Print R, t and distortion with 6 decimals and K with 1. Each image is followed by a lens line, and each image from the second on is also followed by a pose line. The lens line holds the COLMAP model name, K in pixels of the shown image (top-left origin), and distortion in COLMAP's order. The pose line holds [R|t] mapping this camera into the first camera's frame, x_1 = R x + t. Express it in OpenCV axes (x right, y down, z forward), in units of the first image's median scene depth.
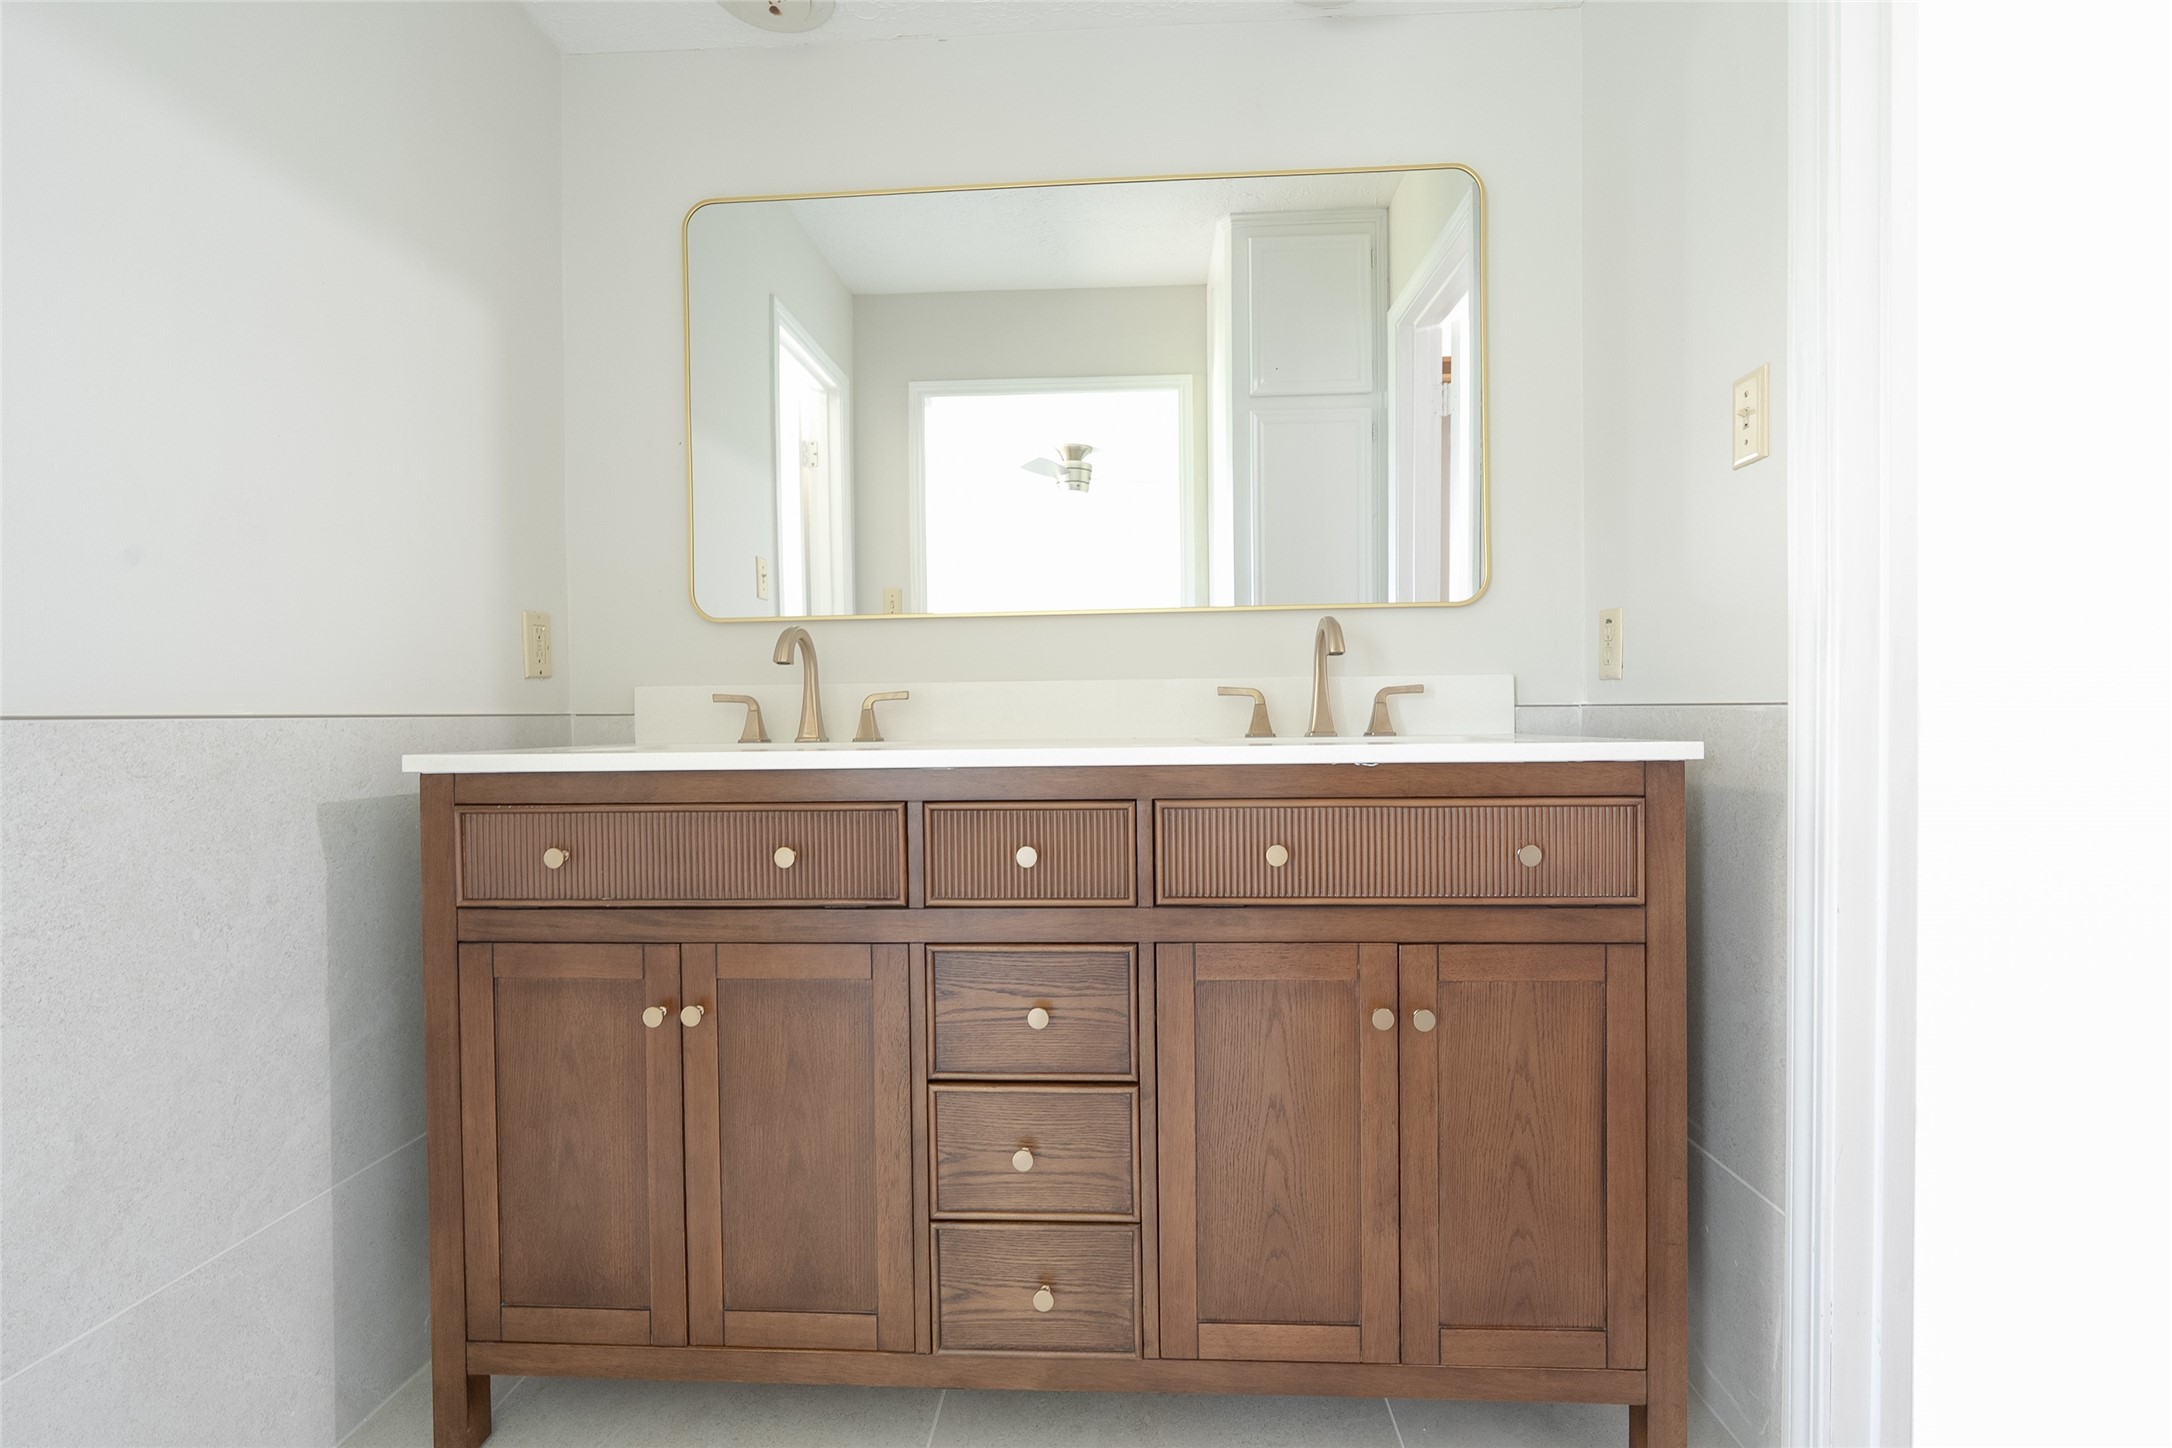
lens RADIAL K [[967.1, 0, 1088.2], [0, 967.1, 717.3], [0, 0, 1]] dist [-0.009193, 0.003317]
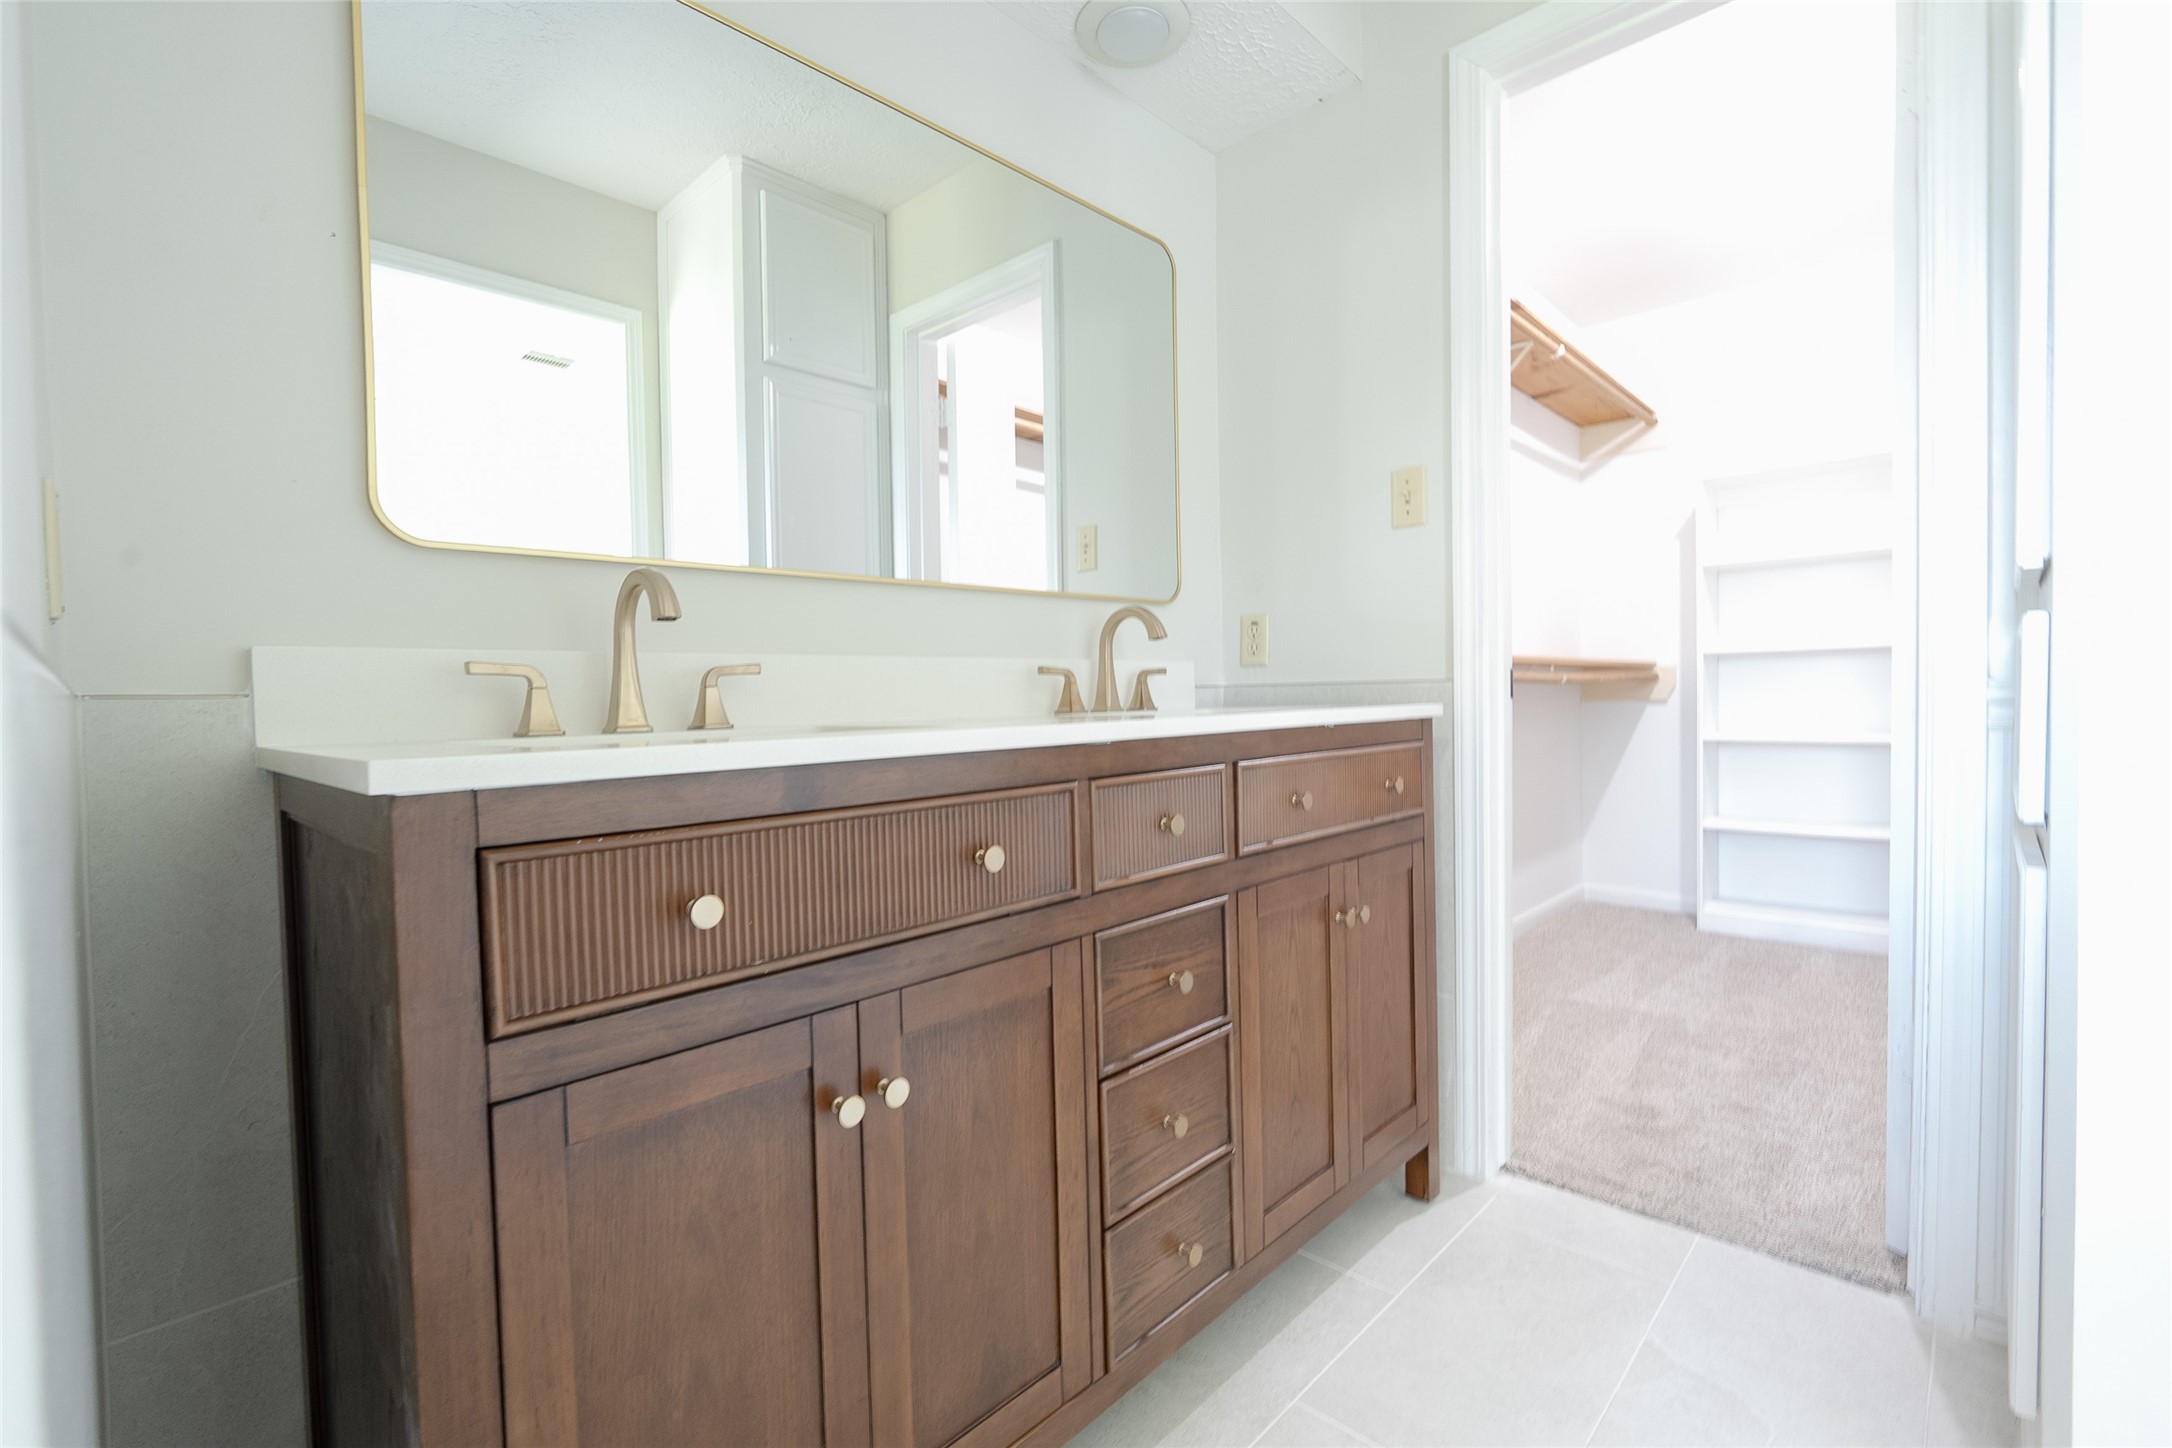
lens RADIAL K [[967.1, 0, 1088.2], [0, 967.1, 717.3], [0, 0, 1]] dist [-0.009193, 0.003317]
pose [[0.642511, -0.020197, 0.766010, -0.858652], [0.019553, 0.999759, 0.009959, 0.019560], [-0.766027, 0.008579, 0.642751, 0.406801]]
